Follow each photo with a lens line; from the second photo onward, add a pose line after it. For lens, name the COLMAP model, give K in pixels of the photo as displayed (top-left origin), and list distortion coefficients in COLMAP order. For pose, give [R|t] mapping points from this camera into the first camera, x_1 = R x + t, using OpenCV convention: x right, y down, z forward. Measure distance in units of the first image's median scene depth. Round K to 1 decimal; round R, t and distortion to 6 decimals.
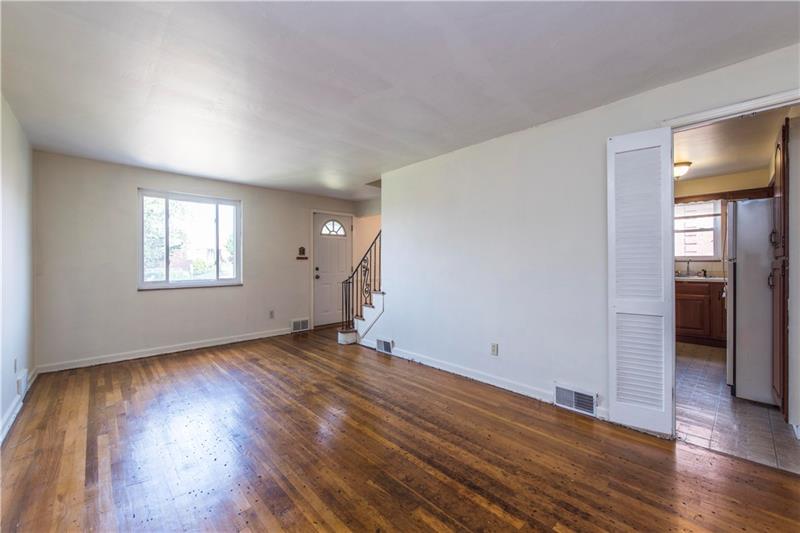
lens RADIAL K [[322.0, 0, 399.0], [0, 322.0, 265.8], [0, 0, 1]] dist [-0.001717, -0.001061]
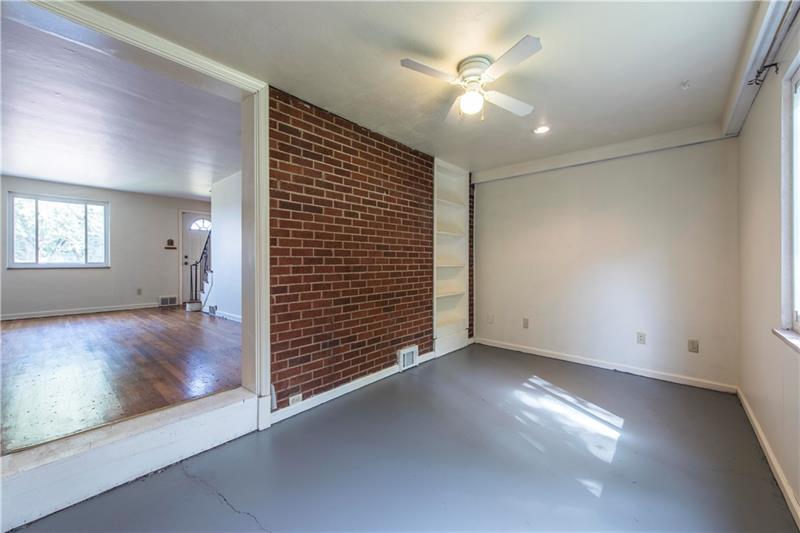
lens RADIAL K [[322.0, 0, 415.5], [0, 322.0, 265.5], [0, 0, 1]] dist [-0.001717, -0.001061]
pose [[0.993333, -0.000240, 0.115284, 0.707484], [0.000499, 0.999997, -0.002217, 0.066609], [-0.115284, 0.002259, 0.993330, -0.506331]]
